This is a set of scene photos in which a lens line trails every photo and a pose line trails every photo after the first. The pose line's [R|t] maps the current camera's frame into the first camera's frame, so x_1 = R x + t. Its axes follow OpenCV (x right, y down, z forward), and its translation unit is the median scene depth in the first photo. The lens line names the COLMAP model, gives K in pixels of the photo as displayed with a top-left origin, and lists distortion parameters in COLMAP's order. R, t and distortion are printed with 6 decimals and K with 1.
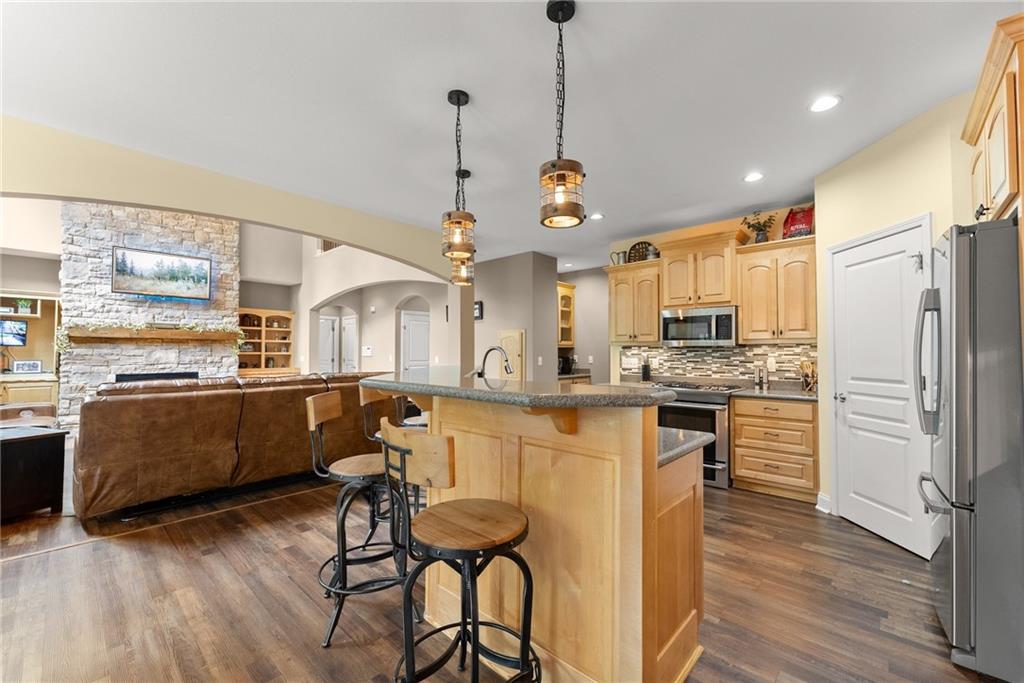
lens RADIAL K [[415.3, 0, 514.2], [0, 415.3, 346.0], [0, 0, 1]] dist [-0.000191, 0.001374]
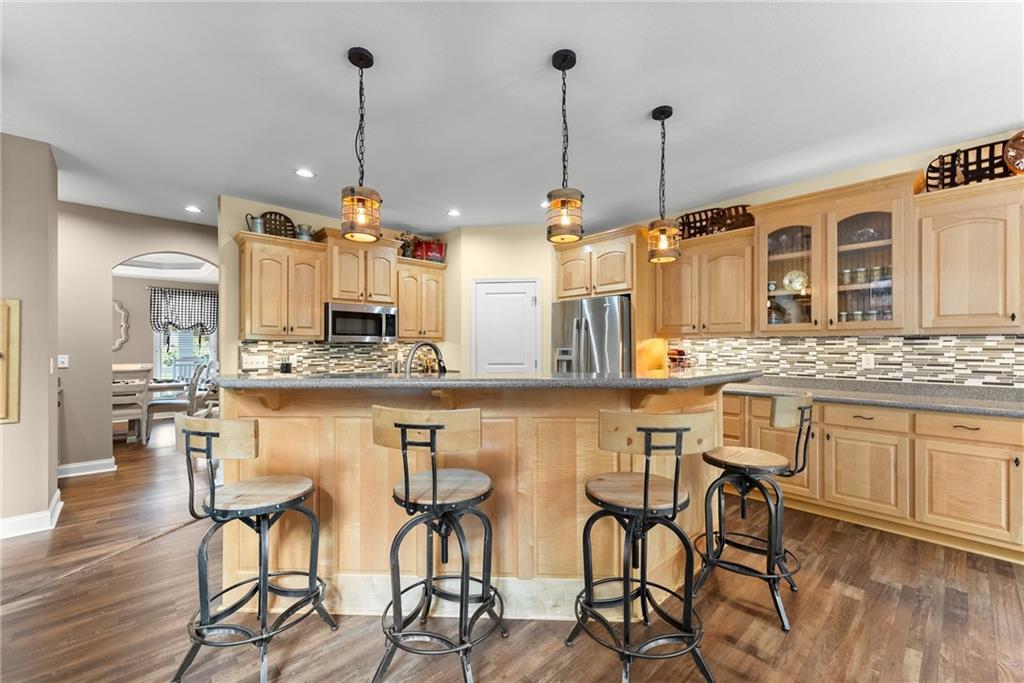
lens RADIAL K [[415.3, 0, 507.9], [0, 415.3, 343.7], [0, 0, 1]] dist [-0.000191, 0.001374]
pose [[0.096492, 0.004162, 0.995325, -0.389257], [-0.015075, 0.999883, -0.002720, 0.001250], [-0.995220, -0.014742, 0.096543, 0.394795]]
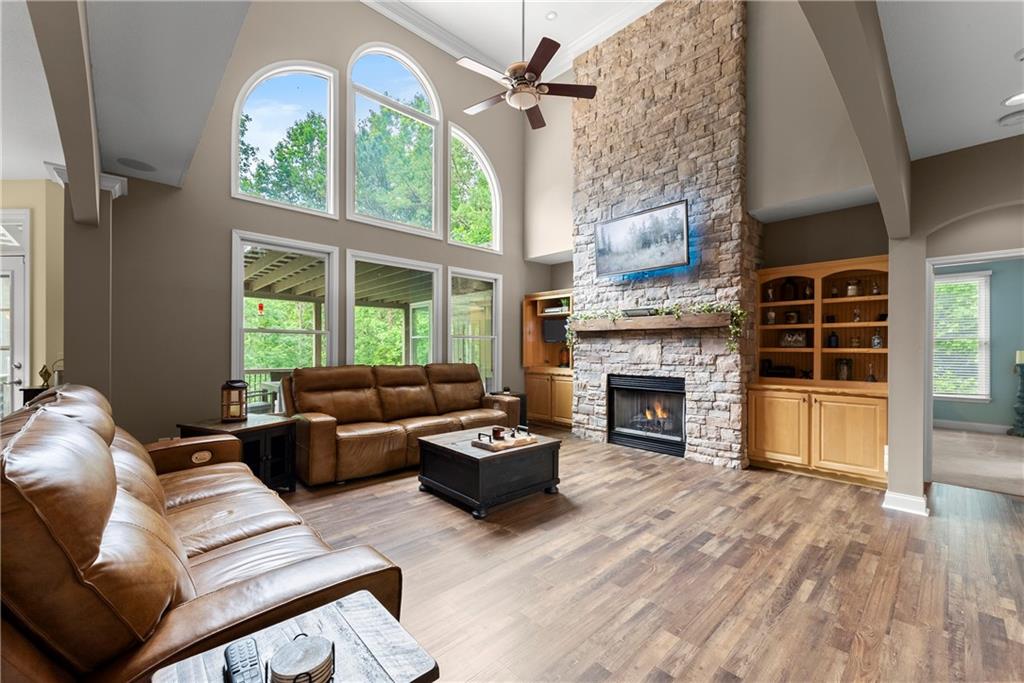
lens RADIAL K [[415.3, 0, 520.1], [0, 415.3, 346.3], [0, 0, 1]] dist [-0.000191, 0.001374]
pose [[-0.047766, -0.001505, -0.998857, -0.109698], [0.017448, 0.999845, -0.002341, 0.011465], [0.998706, -0.017540, -0.047732, 0.920677]]
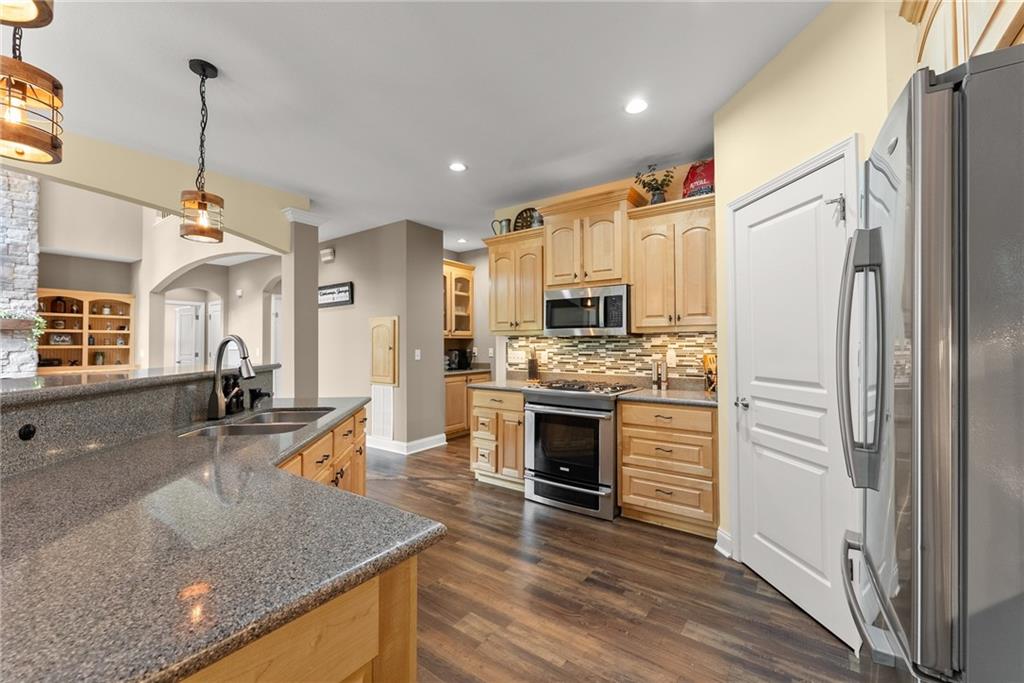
lens RADIAL K [[415.3, 0, 513.7], [0, 415.3, 339.7], [0, 0, 1]] dist [-0.000191, 0.001374]
pose [[0.992781, -0.003118, 0.119898, 0.151643], [0.002556, 0.999985, 0.004841, 0.002631], [-0.119911, -0.004499, 0.992774, 0.163494]]
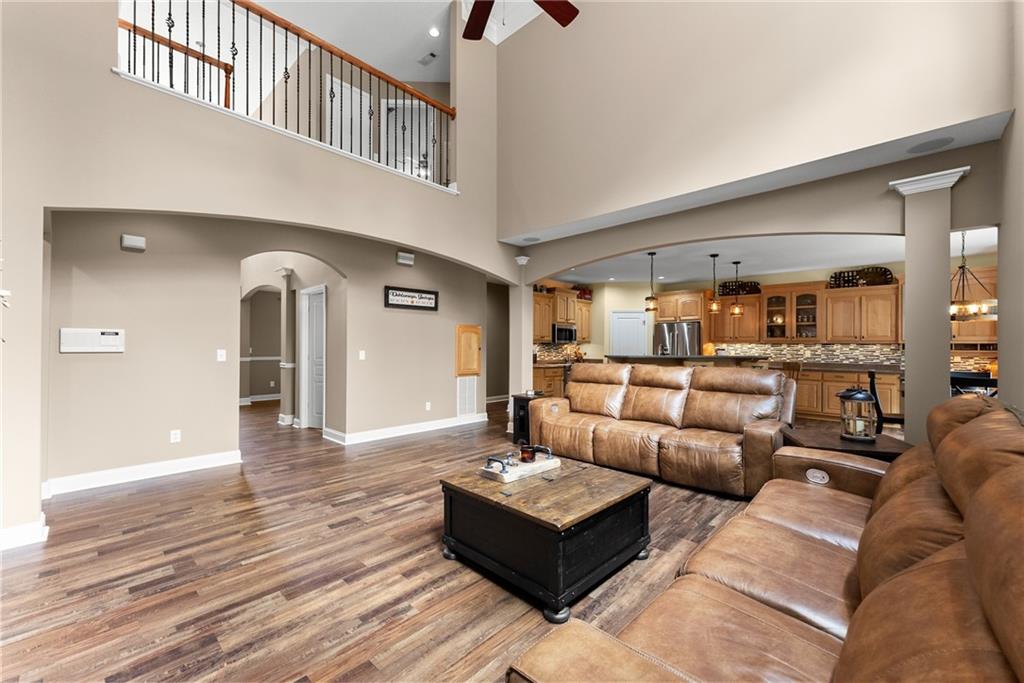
lens RADIAL K [[415.3, 0, 506.0], [0, 415.3, 343.3], [0, 0, 1]] dist [-0.000191, 0.001374]
pose [[0.024723, 0.007074, 0.999669, -1.107813], [-0.024584, 0.999677, -0.006466, 0.013541], [-0.999392, -0.024416, 0.024889, 0.878355]]
